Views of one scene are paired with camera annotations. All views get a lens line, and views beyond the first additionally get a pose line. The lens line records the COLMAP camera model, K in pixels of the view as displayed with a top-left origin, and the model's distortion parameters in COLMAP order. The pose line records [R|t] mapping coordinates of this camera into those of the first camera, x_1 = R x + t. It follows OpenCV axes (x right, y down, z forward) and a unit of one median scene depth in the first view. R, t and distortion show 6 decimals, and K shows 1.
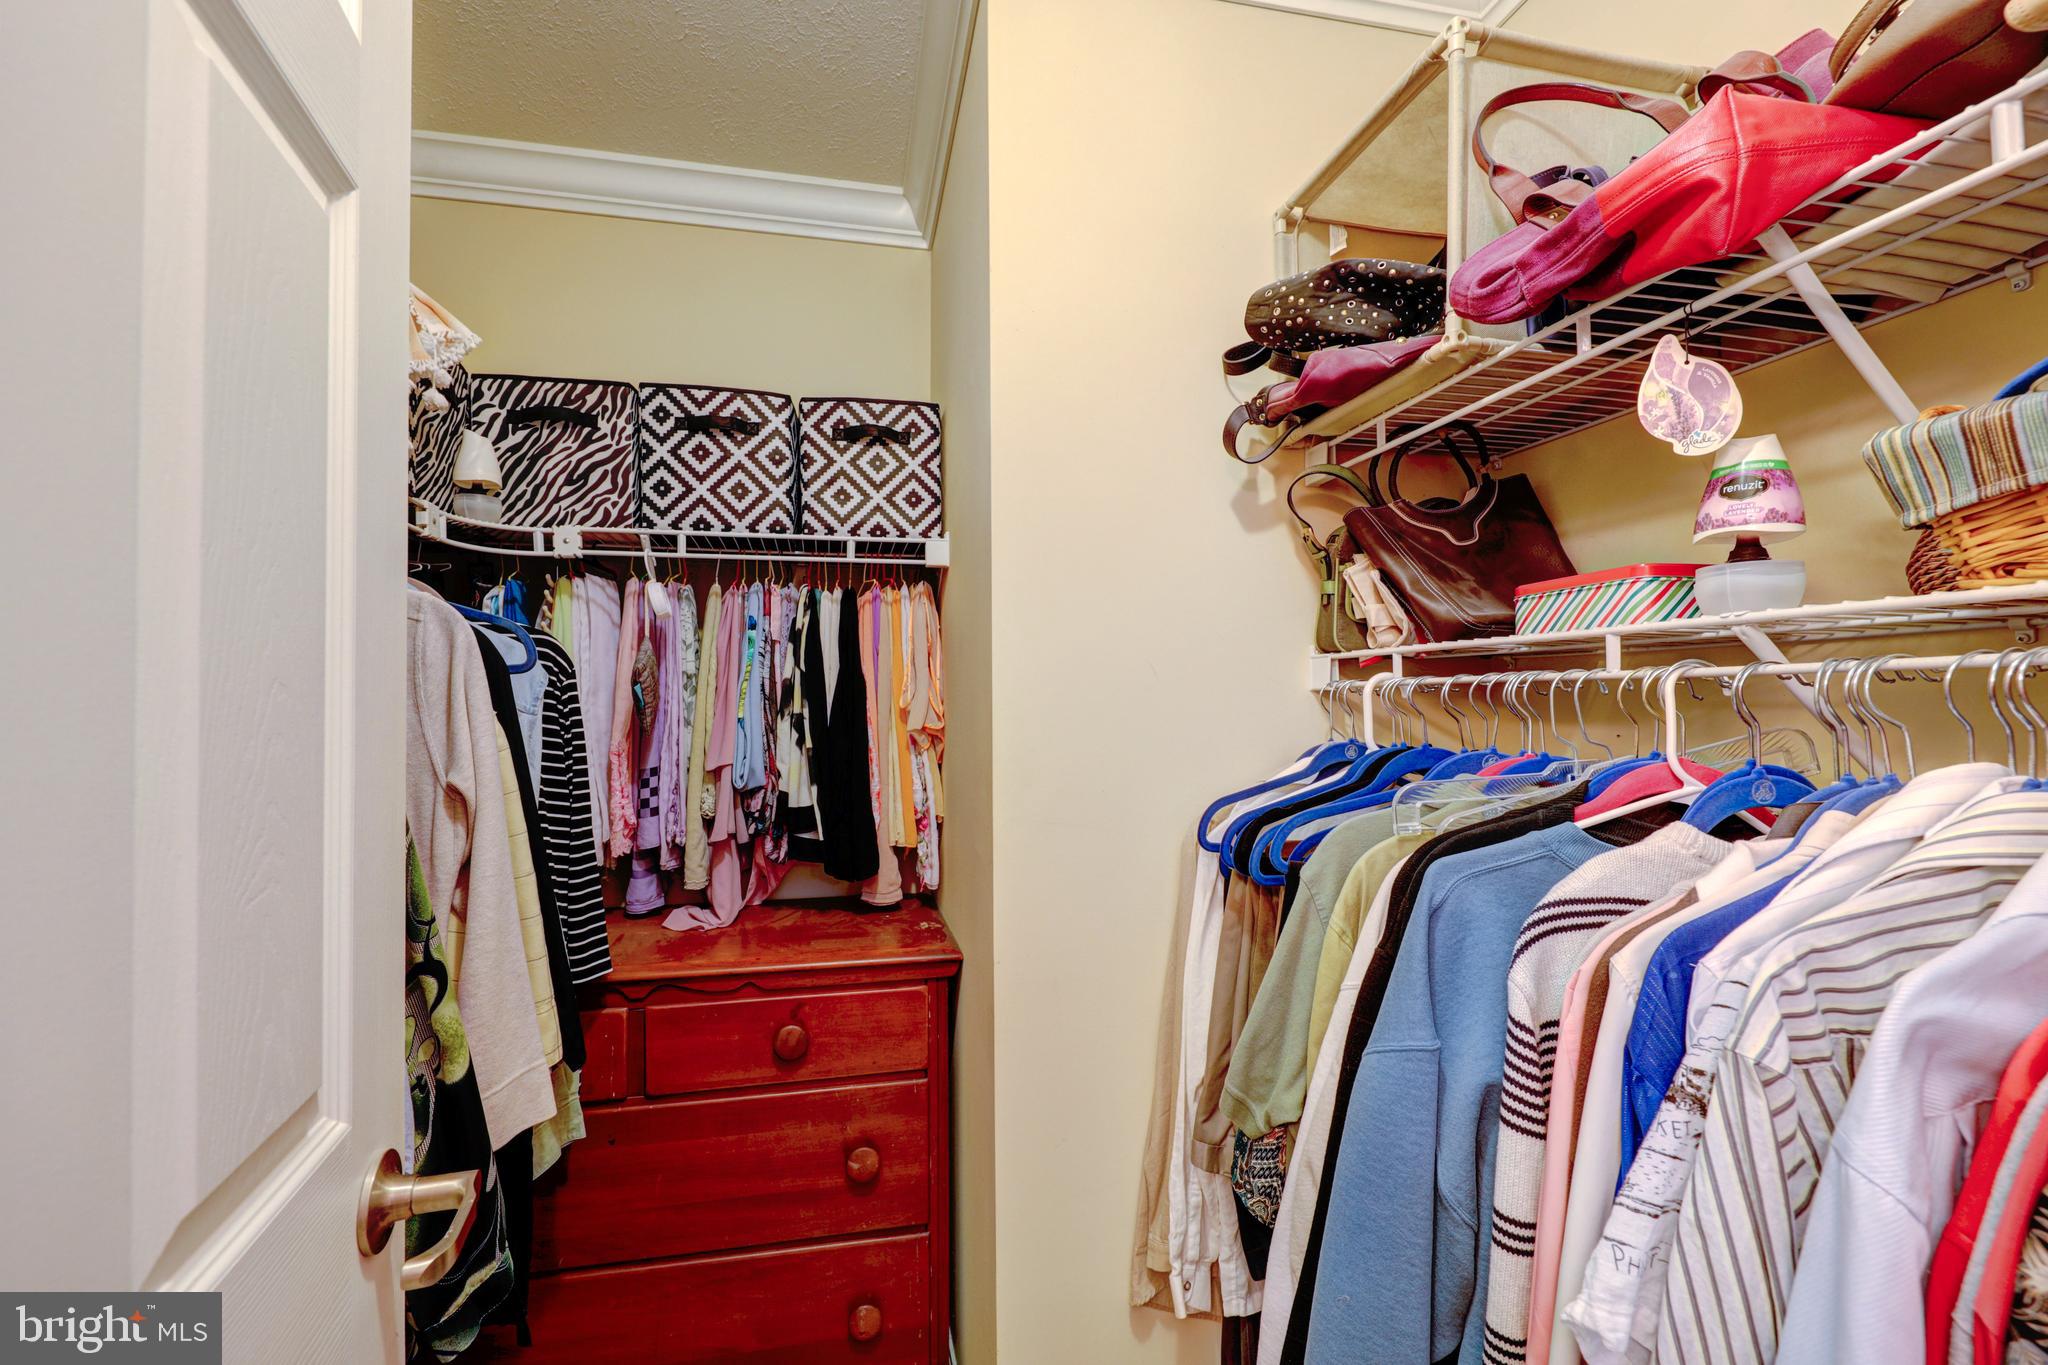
lens RADIAL K [[856.3, 0, 1031.1], [0, 856.3, 702.1], [0, 0, 1]] dist [0.002948, -0.006344]
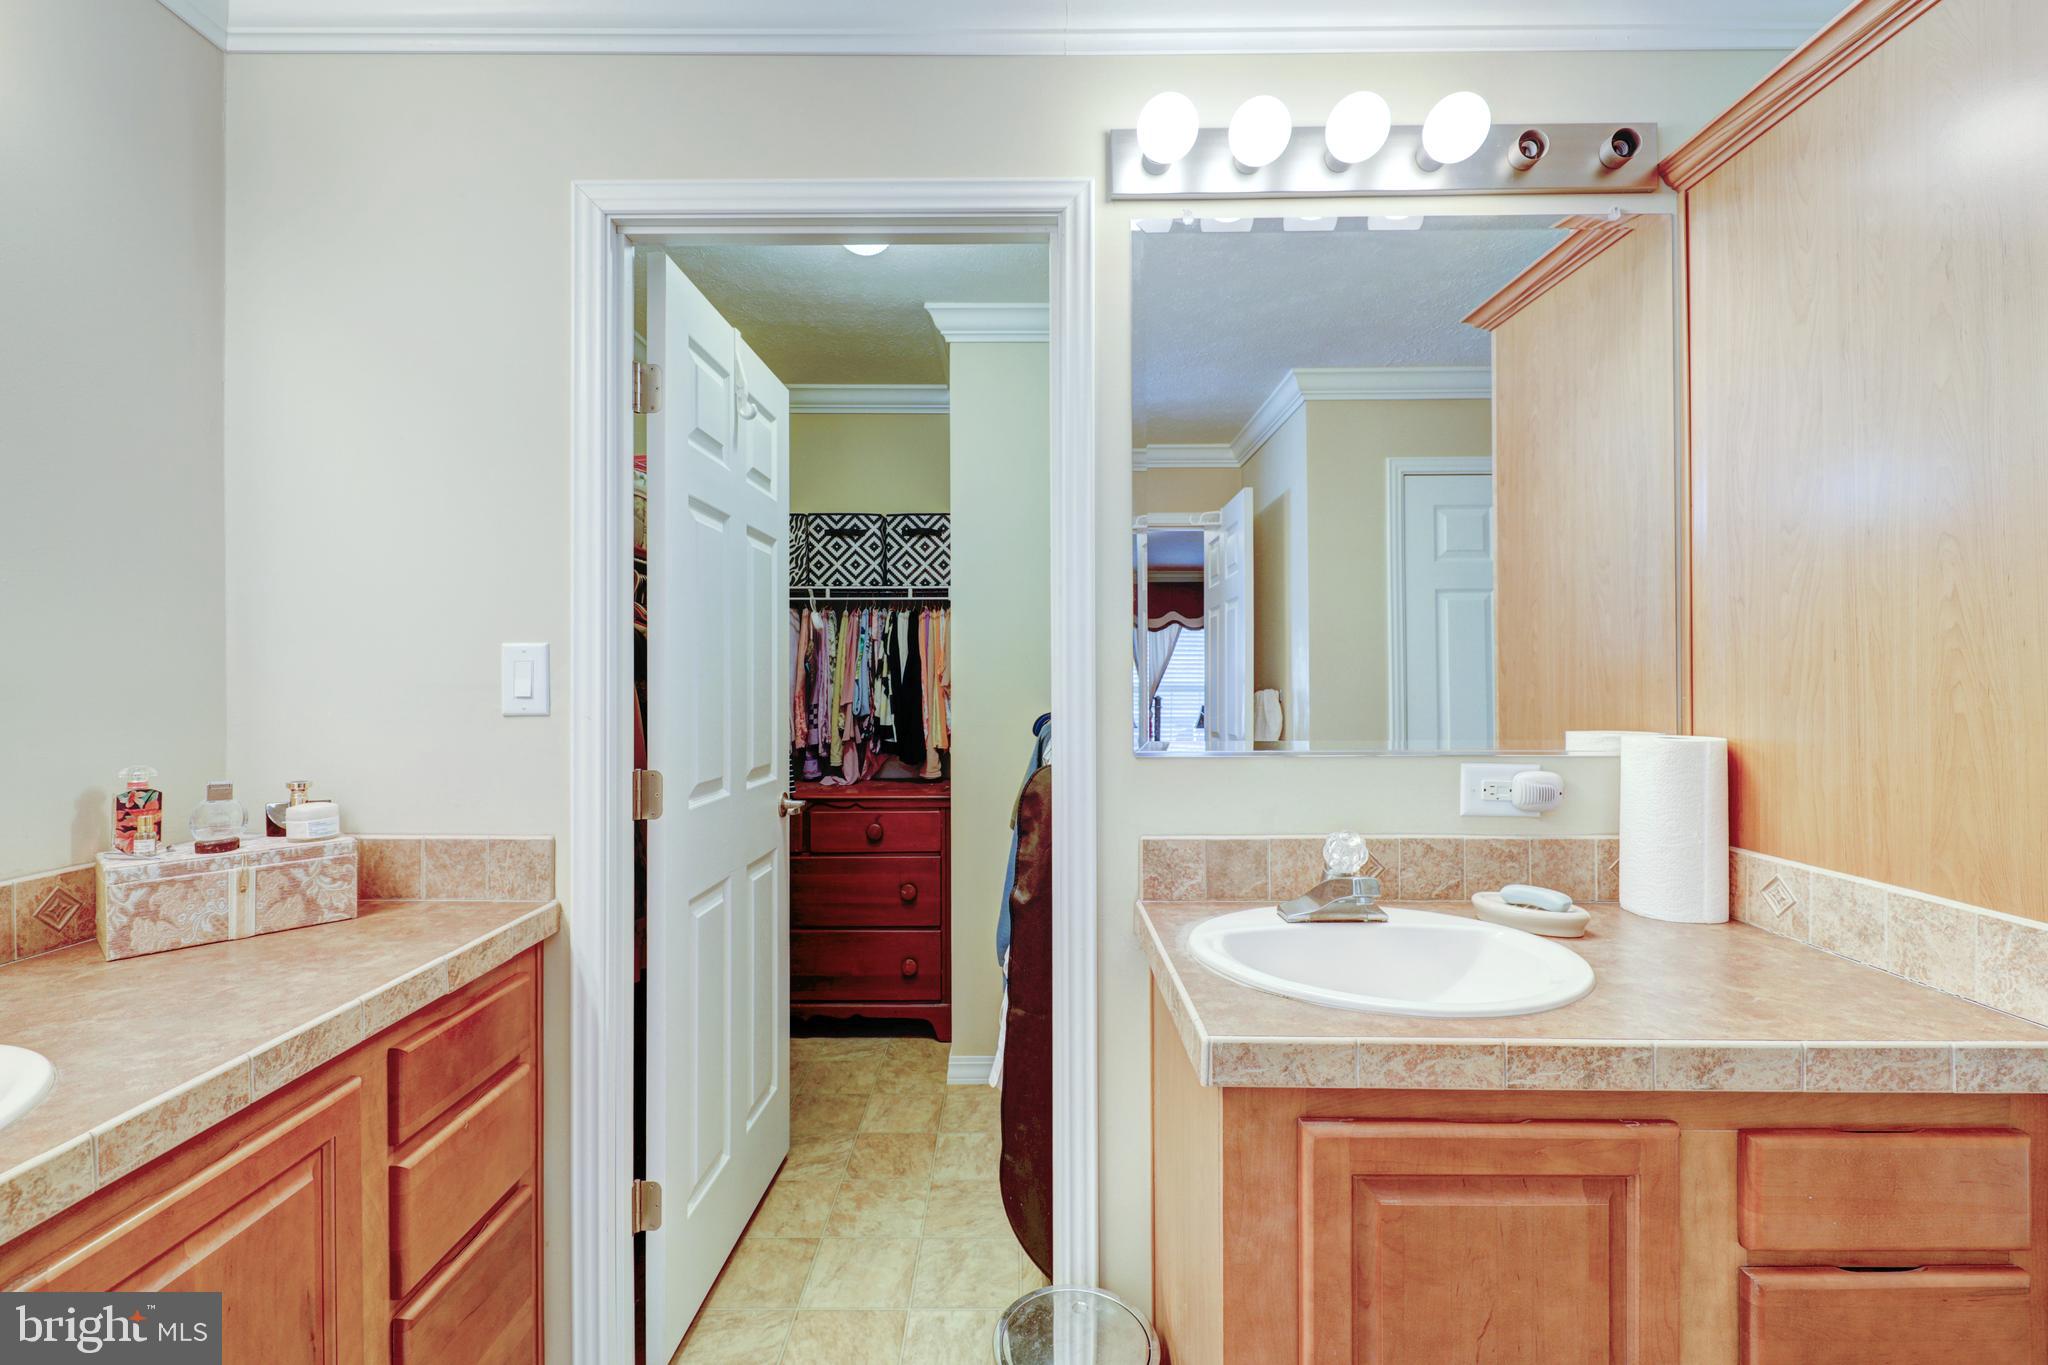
lens RADIAL K [[832.8, 0, 1030.6], [0, 832.8, 677.5], [0, 0, 1]] dist [0.010430, -0.005965]
pose [[0.984004, 0.004798, -0.178084, 0.392812], [-0.001947, 0.999867, 0.016183, -0.017670], [0.178138, -0.015577, 0.983882, -0.809089]]
